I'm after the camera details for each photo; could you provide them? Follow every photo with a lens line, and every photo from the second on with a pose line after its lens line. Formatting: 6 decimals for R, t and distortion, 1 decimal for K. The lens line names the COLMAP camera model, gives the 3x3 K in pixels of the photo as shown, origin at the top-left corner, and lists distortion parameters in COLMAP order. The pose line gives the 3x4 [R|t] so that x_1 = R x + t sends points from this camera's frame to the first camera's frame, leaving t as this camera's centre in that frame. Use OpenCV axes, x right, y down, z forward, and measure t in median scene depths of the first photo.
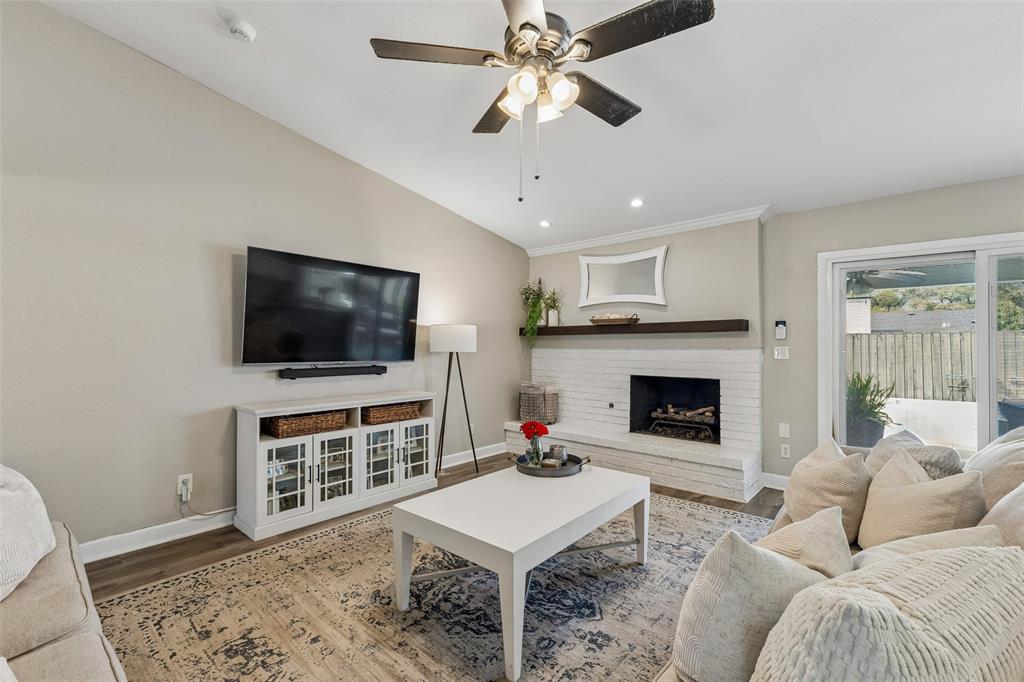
lens RADIAL K [[447.9, 0, 512.0], [0, 447.9, 341.0], [0, 0, 1]] dist [0.002672, 0.000185]
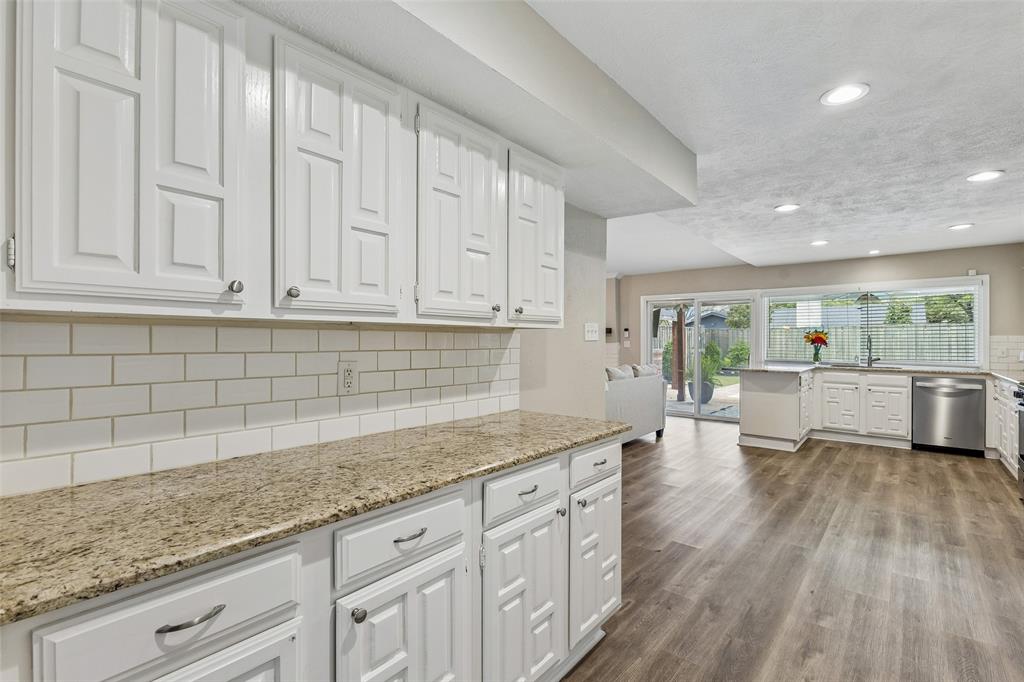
lens RADIAL K [[471.0, 0, 512.0], [0, 471.0, 341.0], [0, 0, 1]] dist [0.000064, 0.000038]
pose [[0.999884, -0.006941, 0.013560, 0.041910], [0.006810, 0.999930, 0.009709, -0.010686], [-0.013627, -0.009616, 0.999861, -1.040505]]
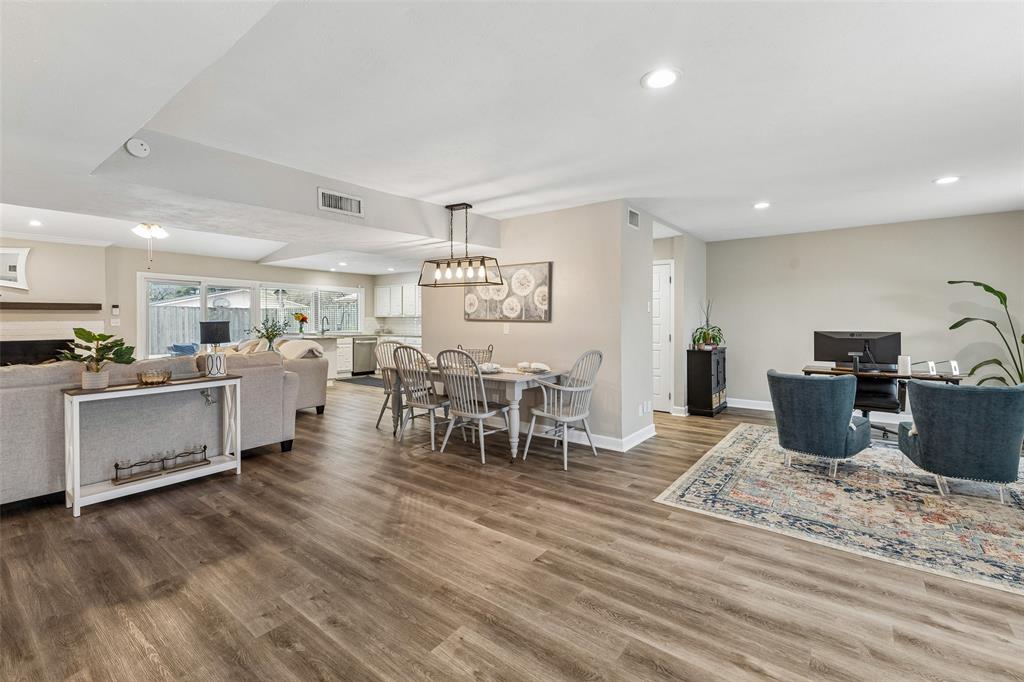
lens RADIAL K [[444.0, 0, 513.3], [0, 444.0, 320.8], [0, 0, 1]] dist [0.001925, 0.000195]
pose [[-0.066954, -0.010924, 0.997696, -1.219267], [-0.015545, 0.999830, 0.009904, -0.021707], [-0.997635, -0.014846, -0.067113, -0.466799]]
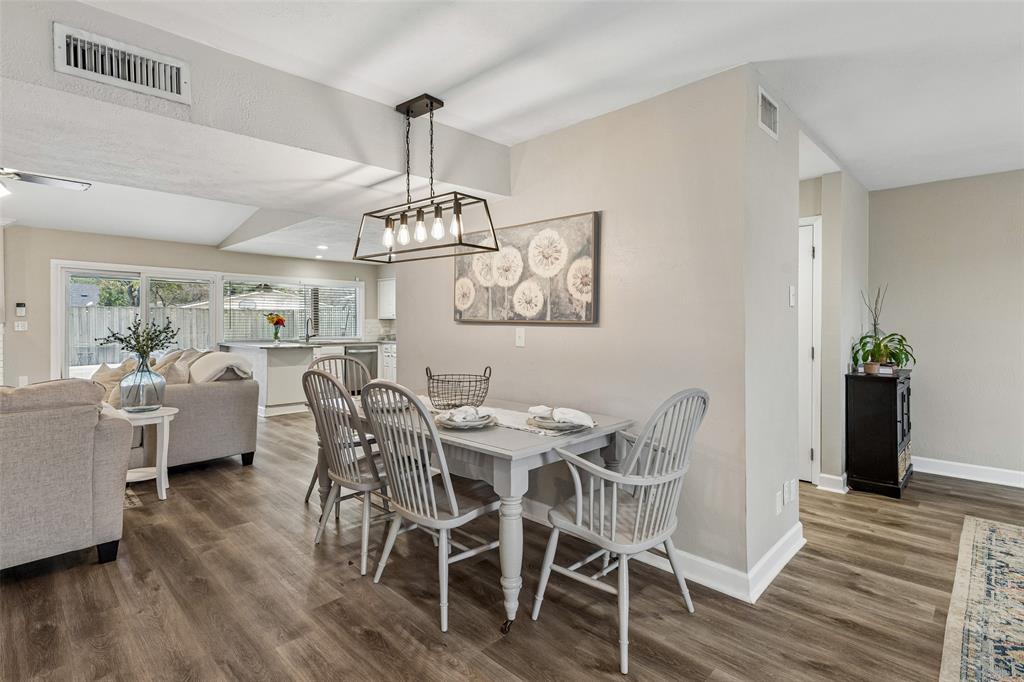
lens RADIAL K [[495.3, 0, 513.7], [0, 495.3, 325.9], [0, 0, 1]] dist [0.000854, 0.000274]
pose [[0.046898, -0.014403, 0.998796, -0.793444], [-0.014254, 0.999785, 0.015086, -0.016985], [-0.998798, -0.014944, 0.046683, -0.550950]]
